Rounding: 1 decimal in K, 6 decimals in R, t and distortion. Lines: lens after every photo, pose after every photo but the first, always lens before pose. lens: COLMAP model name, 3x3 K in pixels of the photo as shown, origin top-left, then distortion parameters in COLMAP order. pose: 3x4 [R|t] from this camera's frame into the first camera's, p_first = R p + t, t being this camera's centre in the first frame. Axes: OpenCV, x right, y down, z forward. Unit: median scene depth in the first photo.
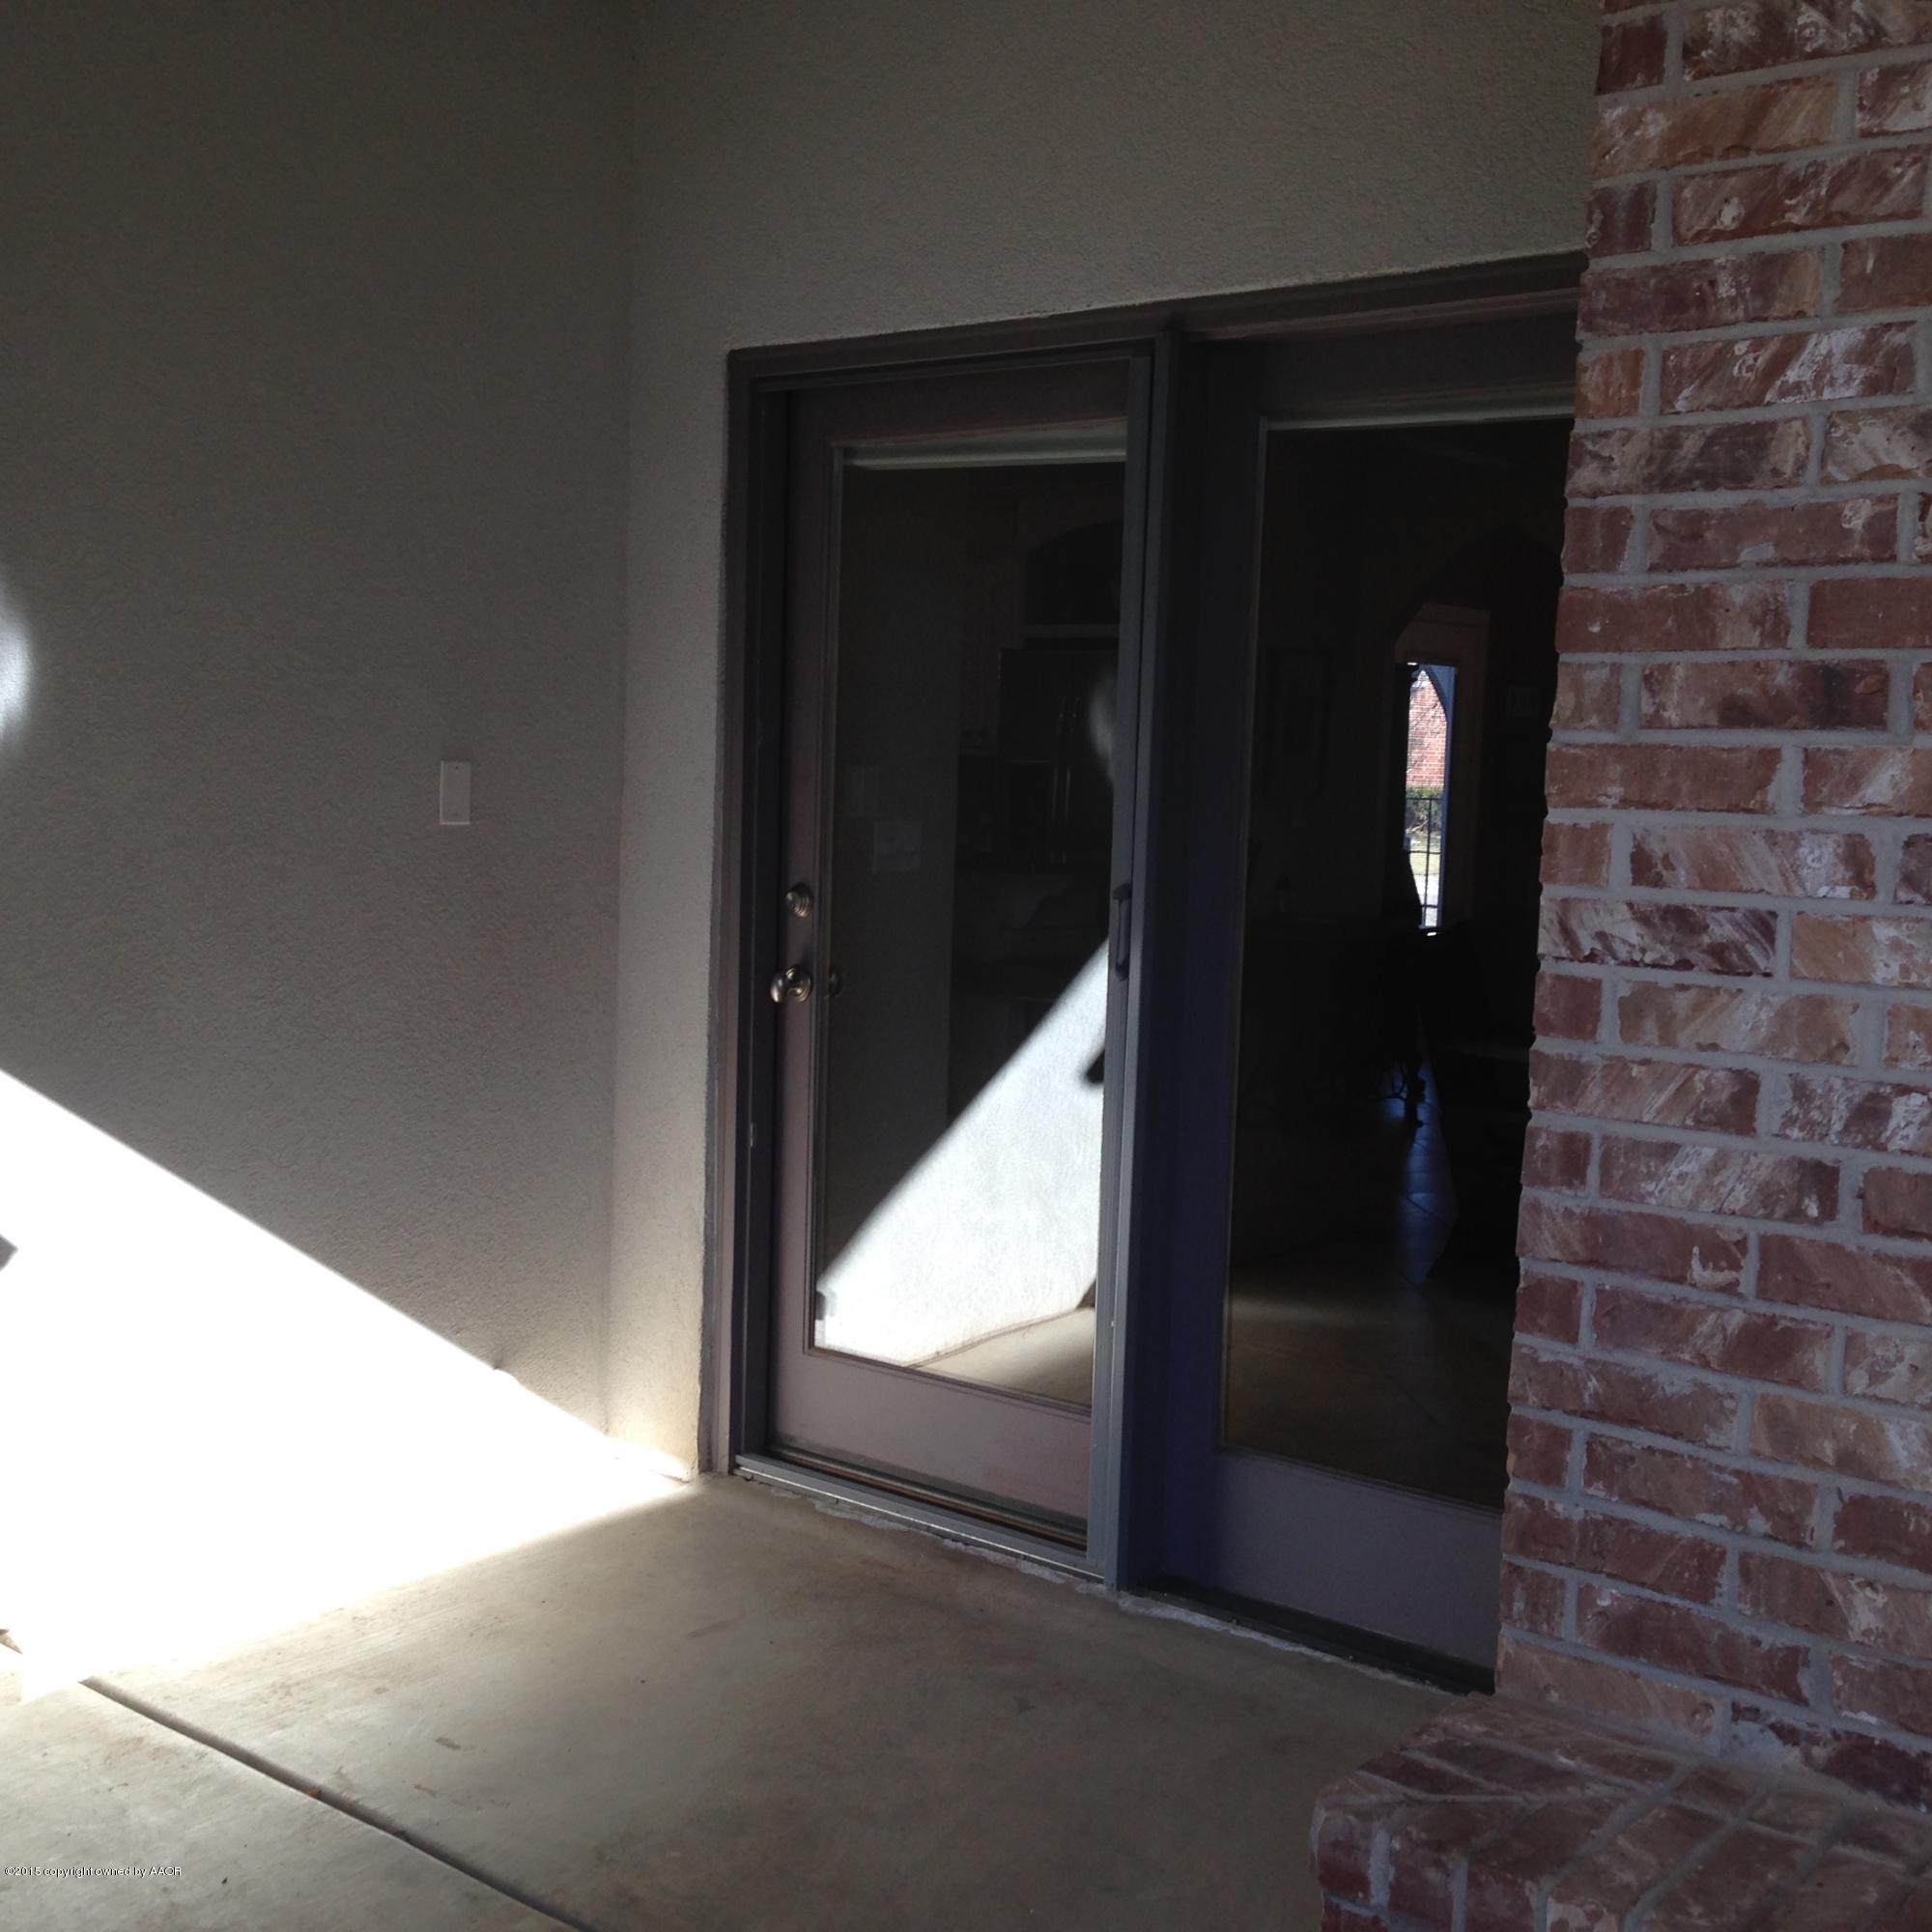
lens RADIAL K [[2309.8, 0, 980.8], [0, 2309.8, 963.2], [0, 0, 1]] dist [0.115096, -0.213130]
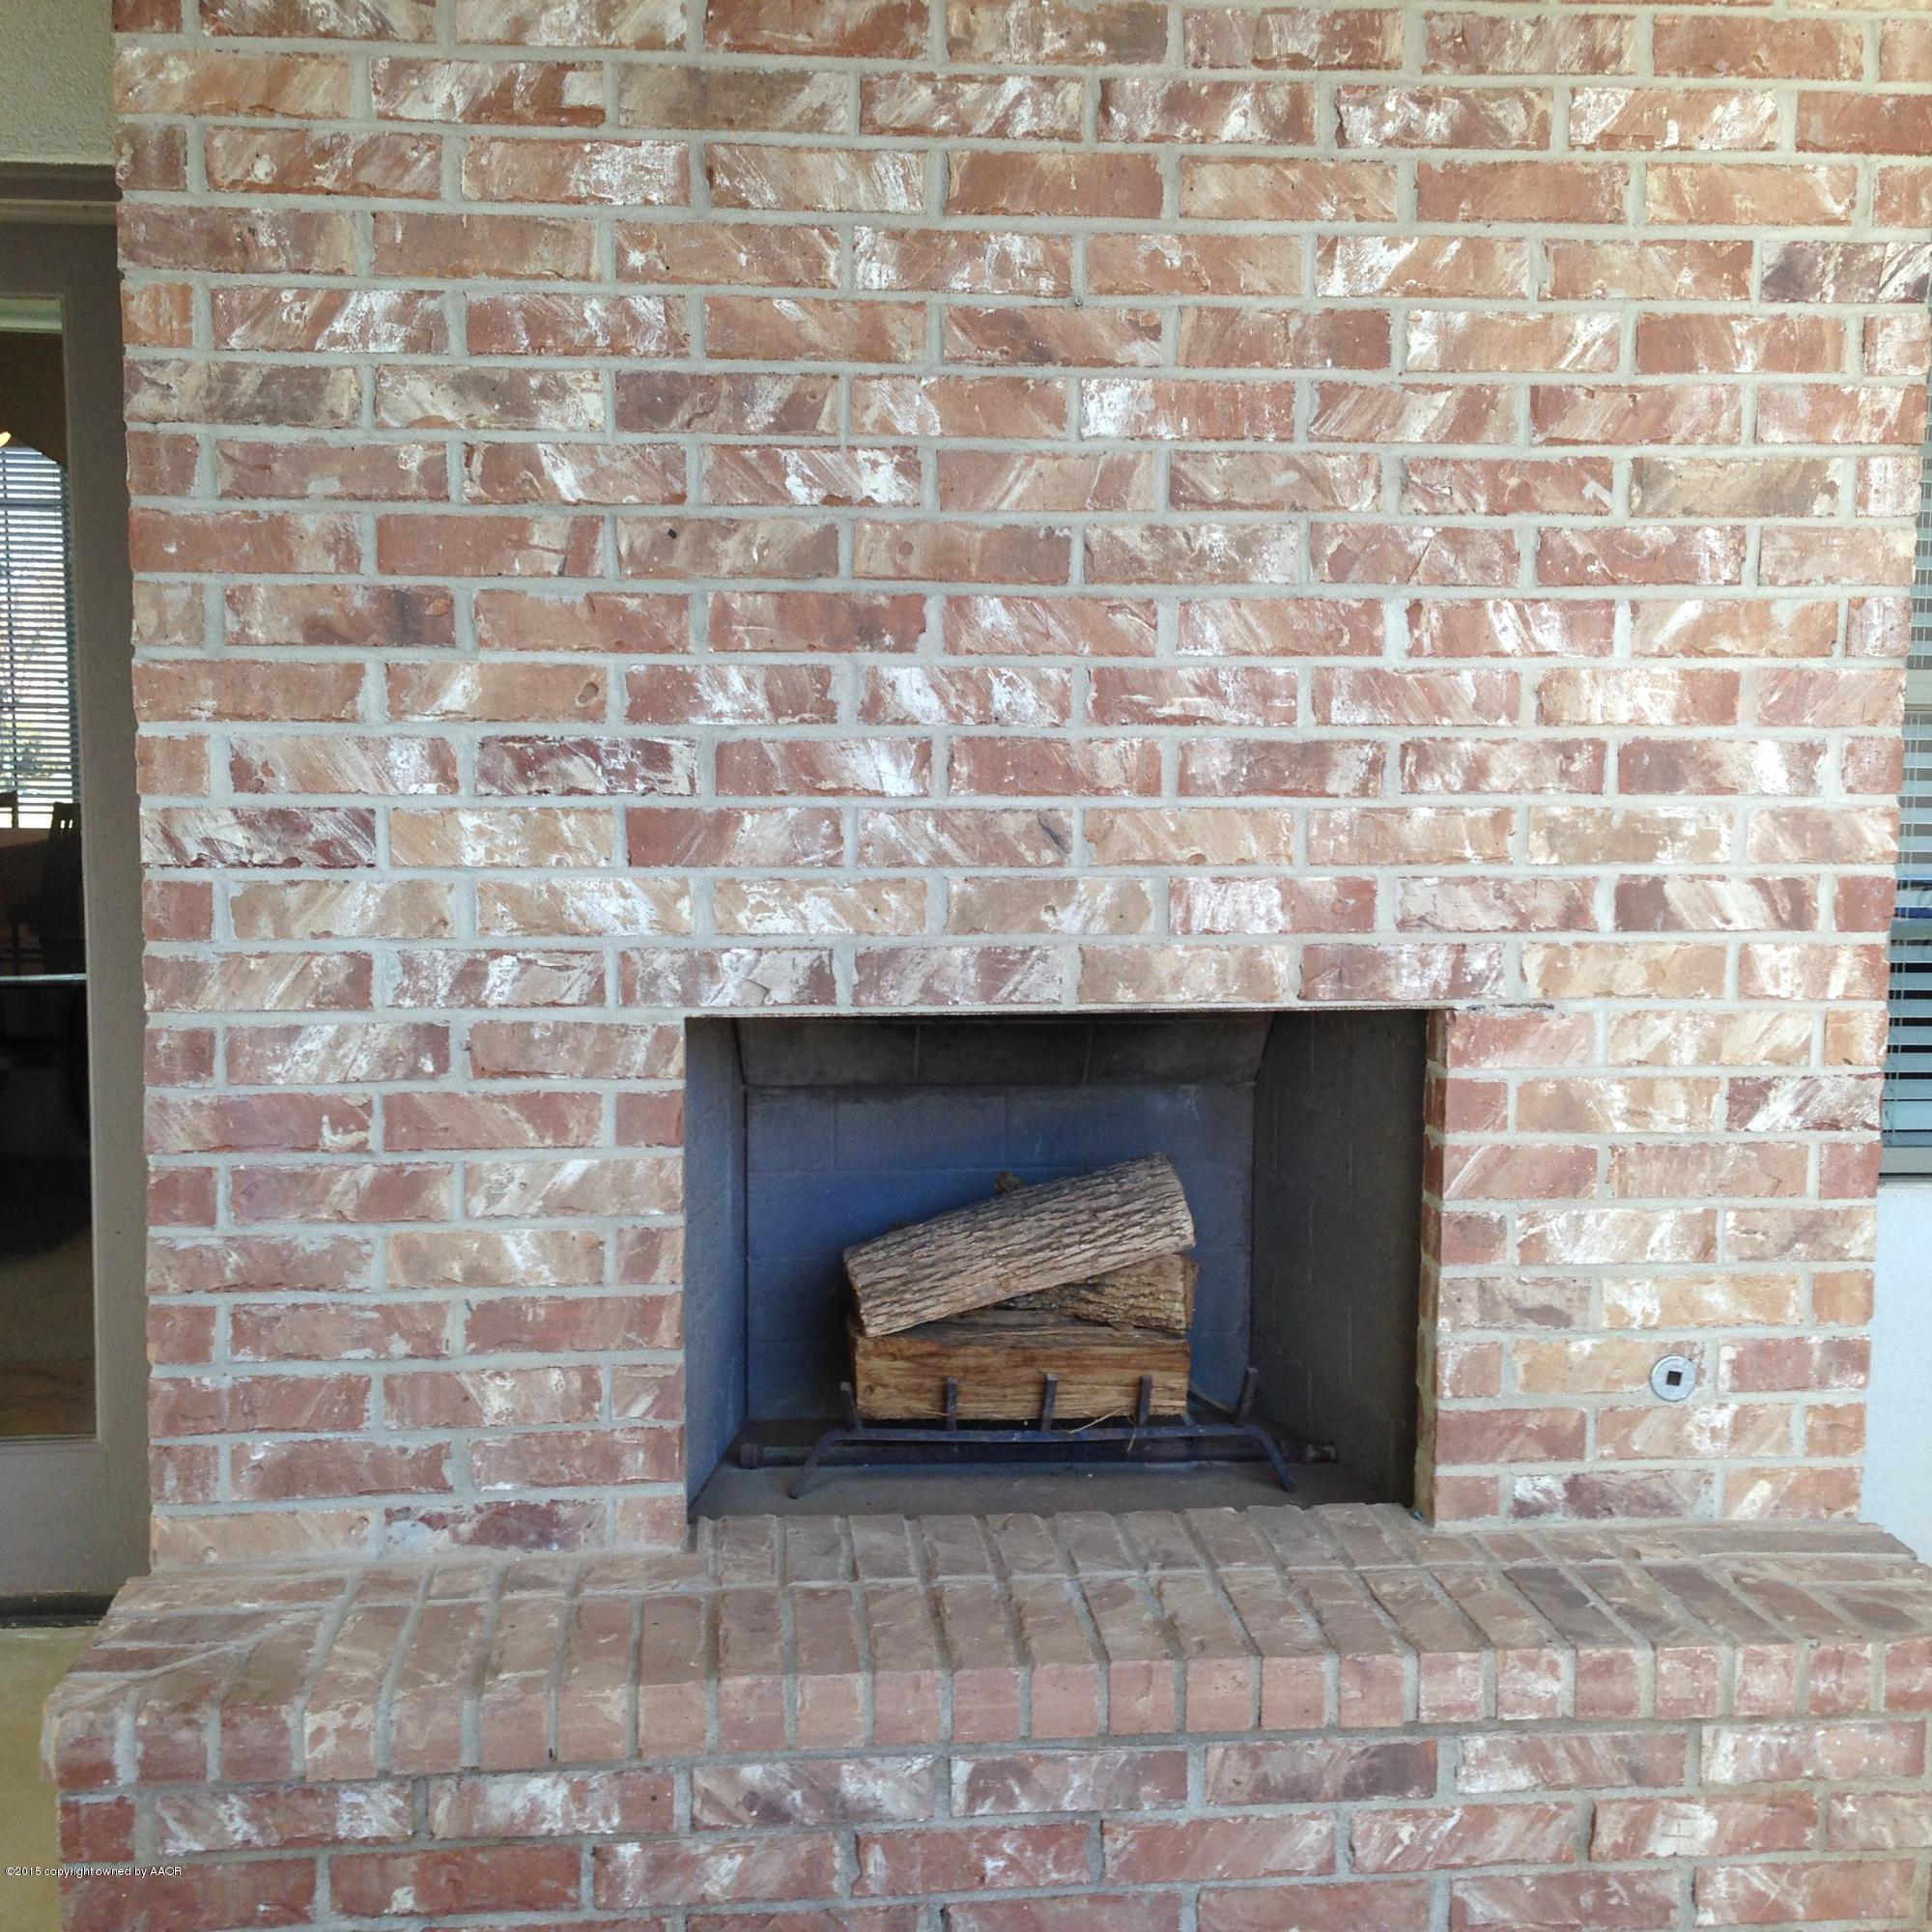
lens RADIAL K [[2309.8, 0, 980.8], [0, 2309.8, 963.2], [0, 0, 1]] dist [0.115096, -0.213130]
pose [[0.716384, -0.103612, 0.689970, -0.228293], [0.074972, 0.994618, 0.071518, -0.006348], [-0.693666, 0.000494, 0.720296, -0.012856]]
